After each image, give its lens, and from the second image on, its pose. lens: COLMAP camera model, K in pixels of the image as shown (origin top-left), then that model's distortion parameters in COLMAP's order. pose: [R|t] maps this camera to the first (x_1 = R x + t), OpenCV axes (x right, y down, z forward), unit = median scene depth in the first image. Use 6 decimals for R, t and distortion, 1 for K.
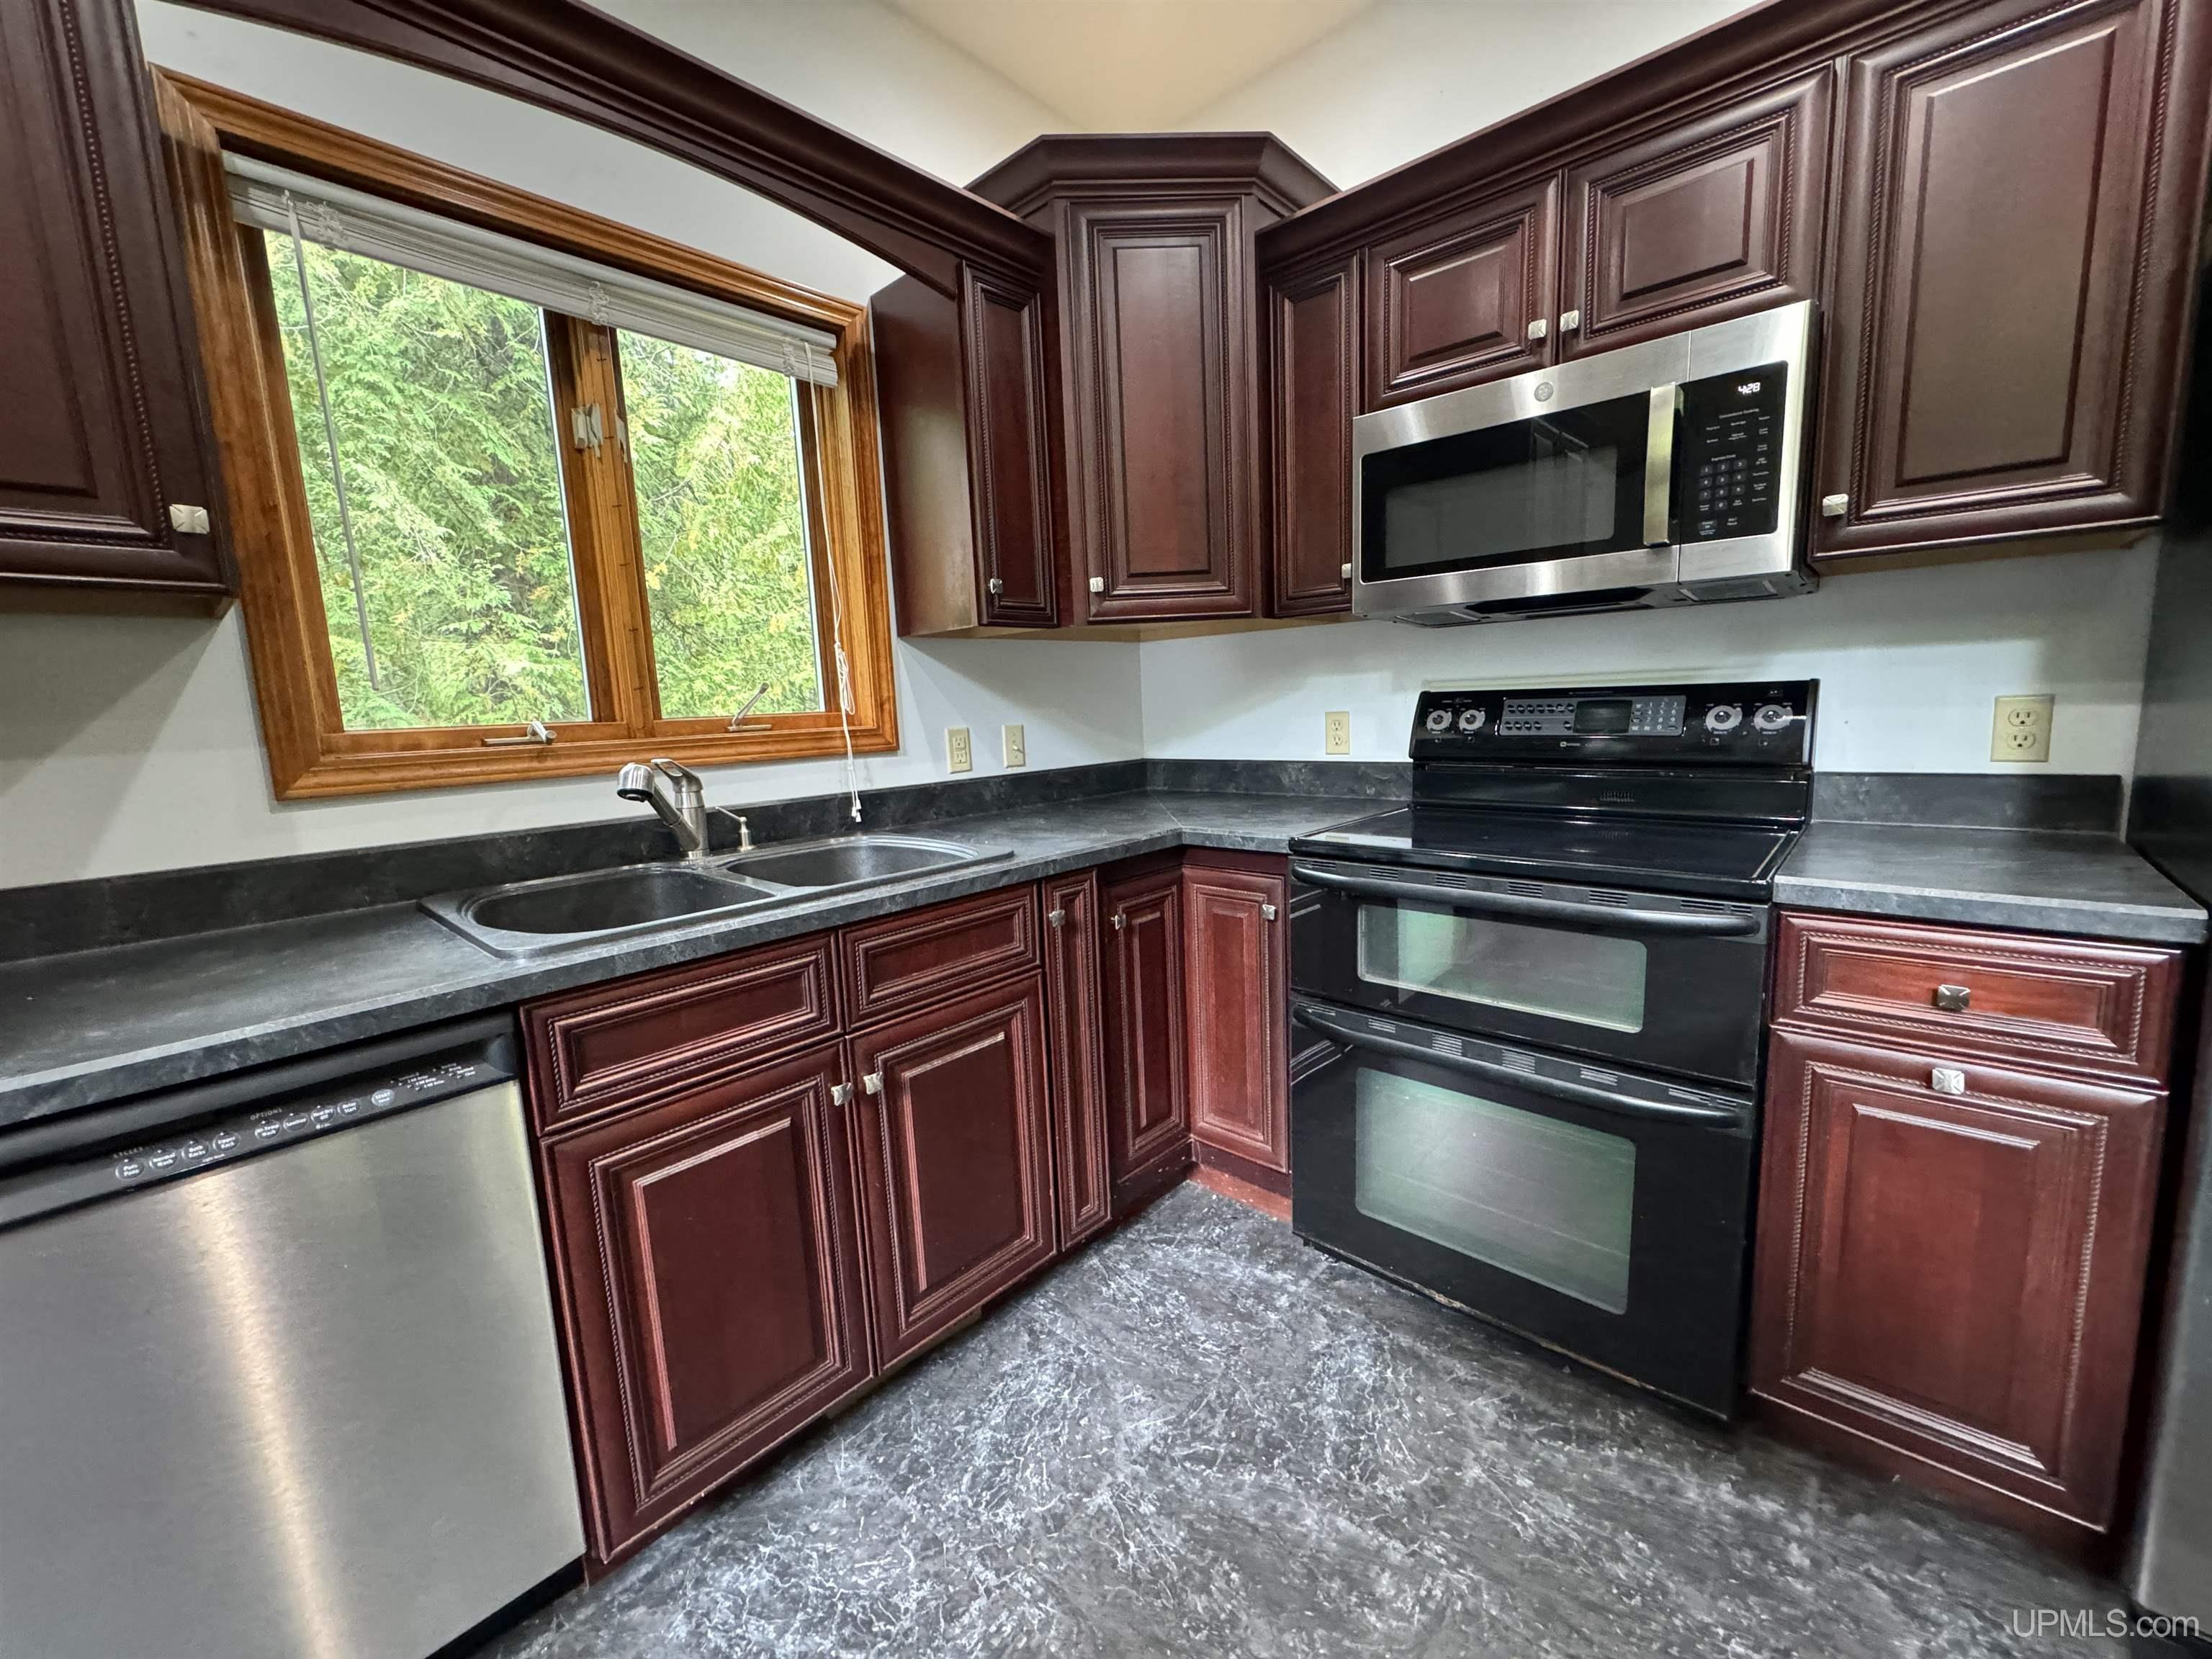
lens RADIAL K [[877.0, 0, 1106.5], [0, 877.0, 826.5], [0, 0, 1]] dist [-0.002037, 0.000288]
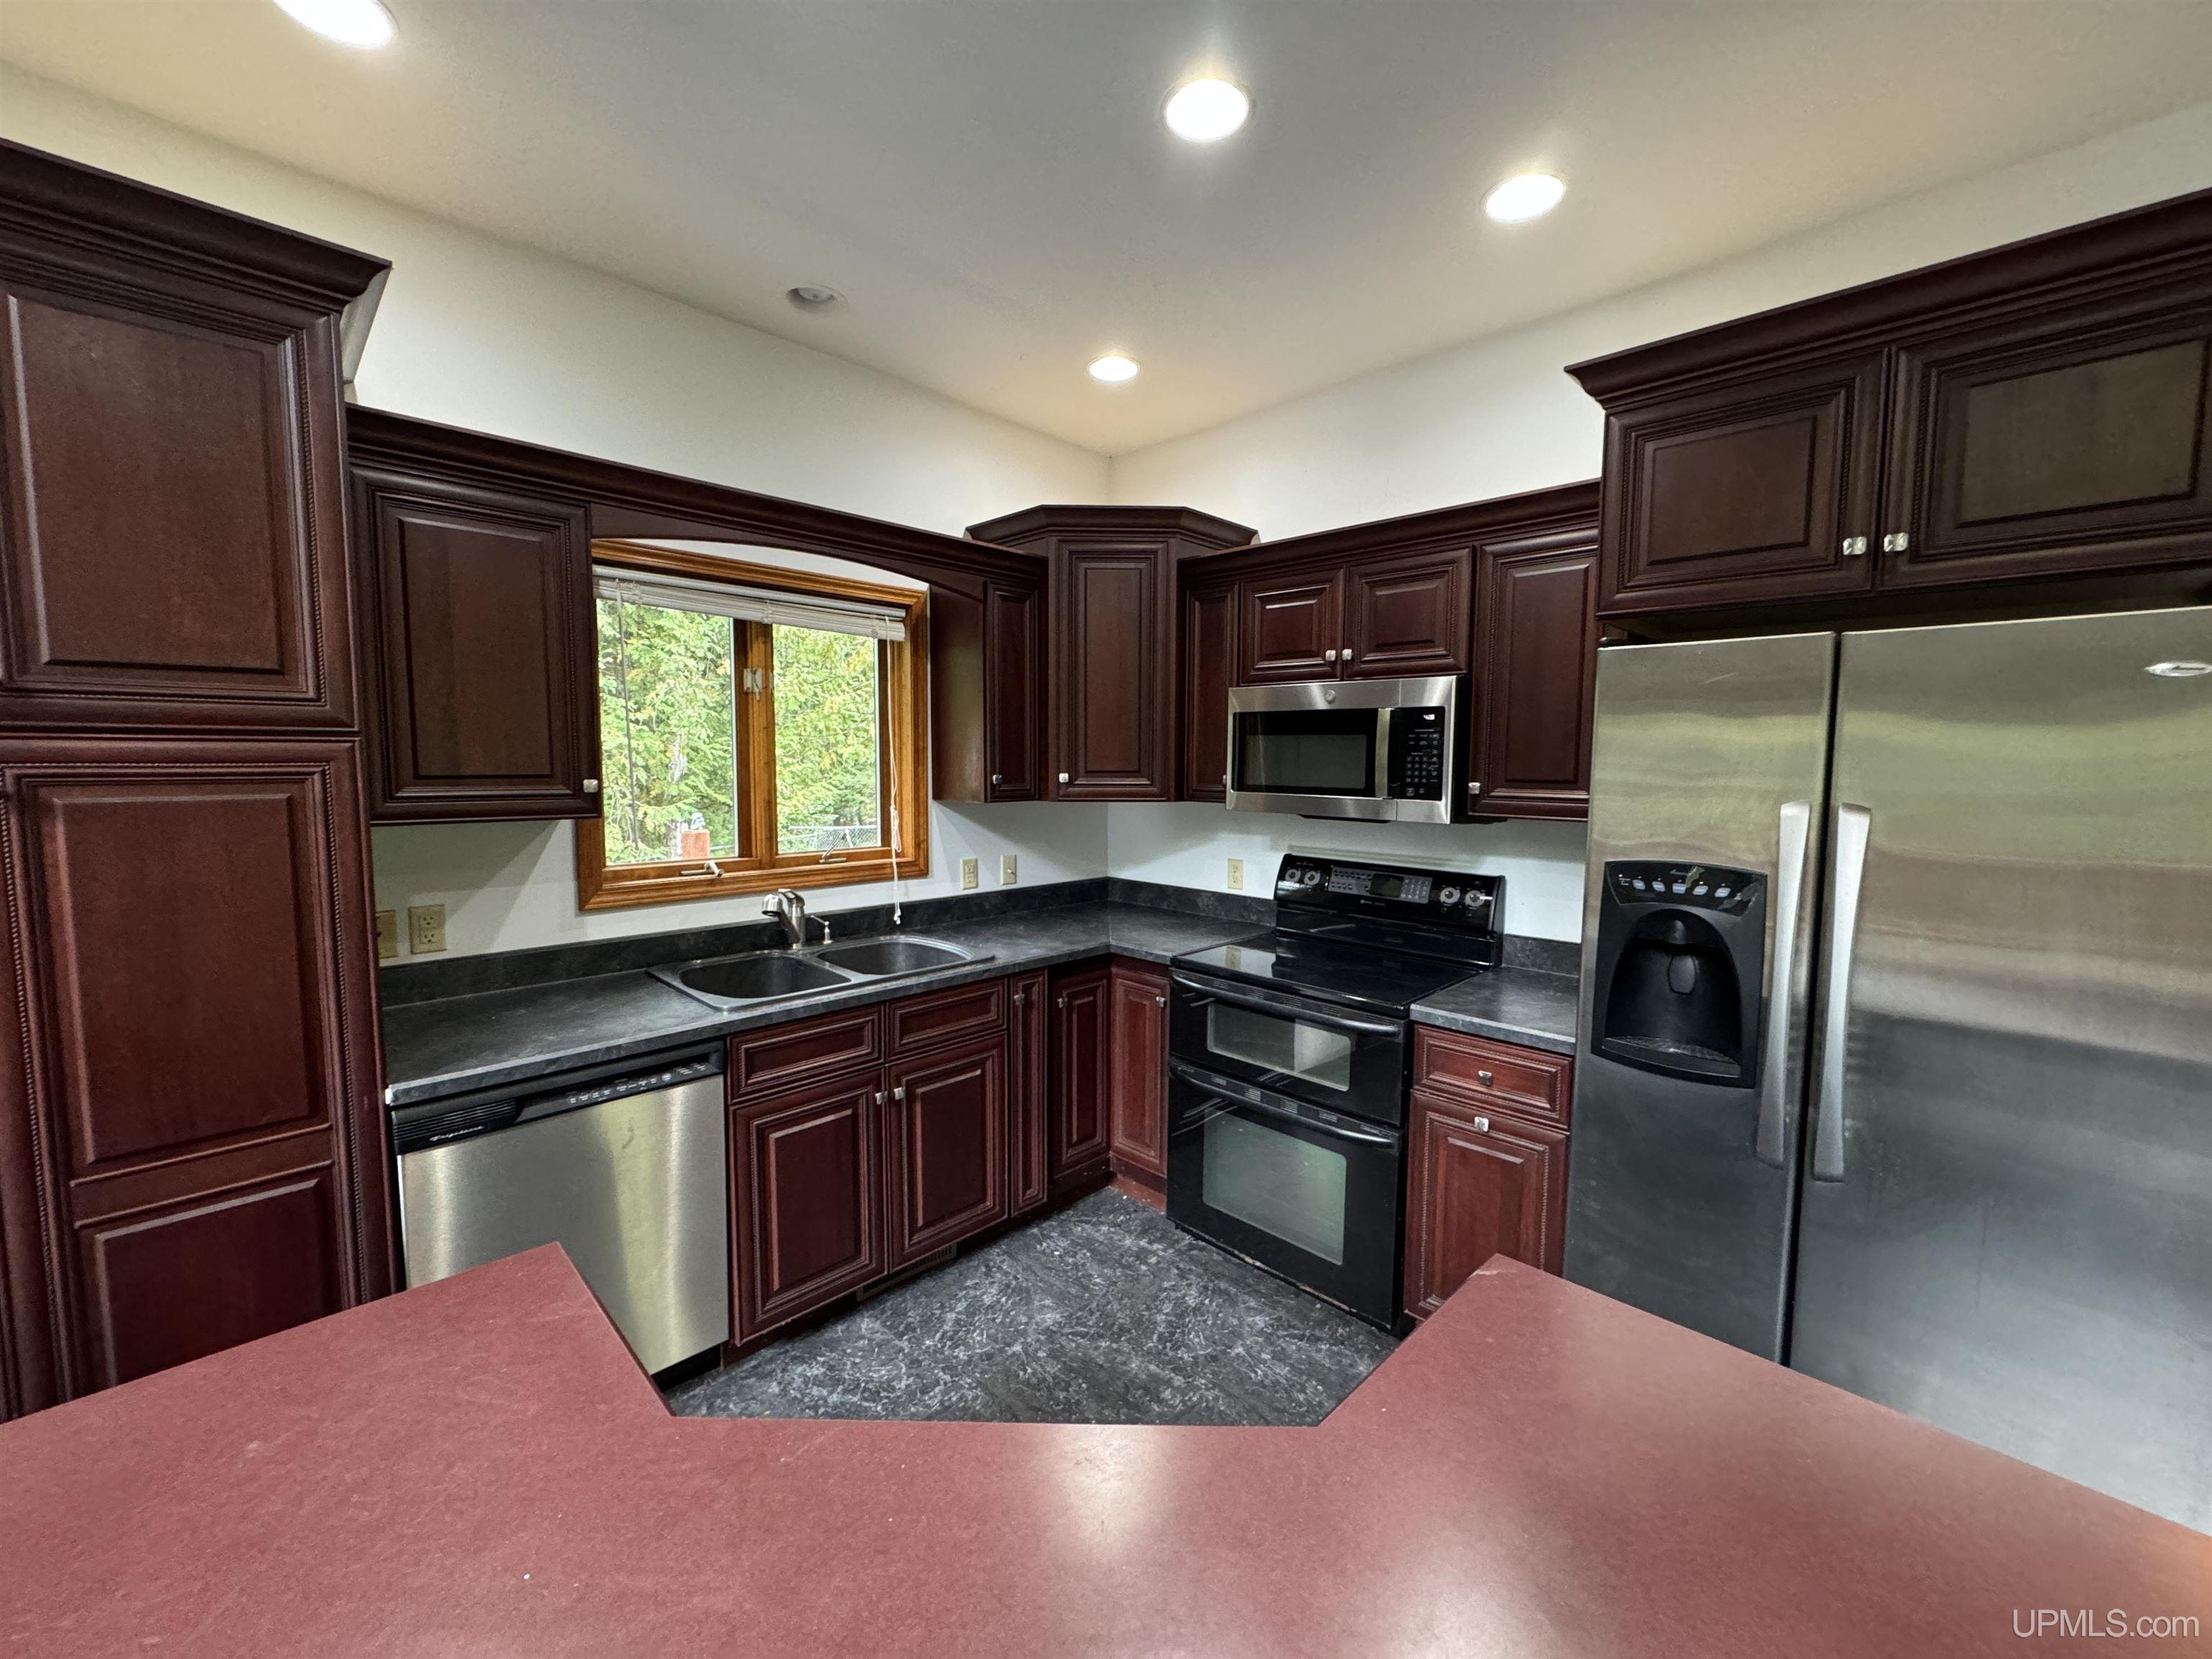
lens RADIAL K [[877.0, 0, 1105.6], [0, 877.0, 829.9], [0, 0, 1]] dist [-0.002037, 0.000288]
pose [[0.998076, 0.052277, -0.033339, 0.147189], [-0.054203, 0.996741, -0.059741, -0.123802], [0.030108, 0.061434, 0.997657, -0.645811]]
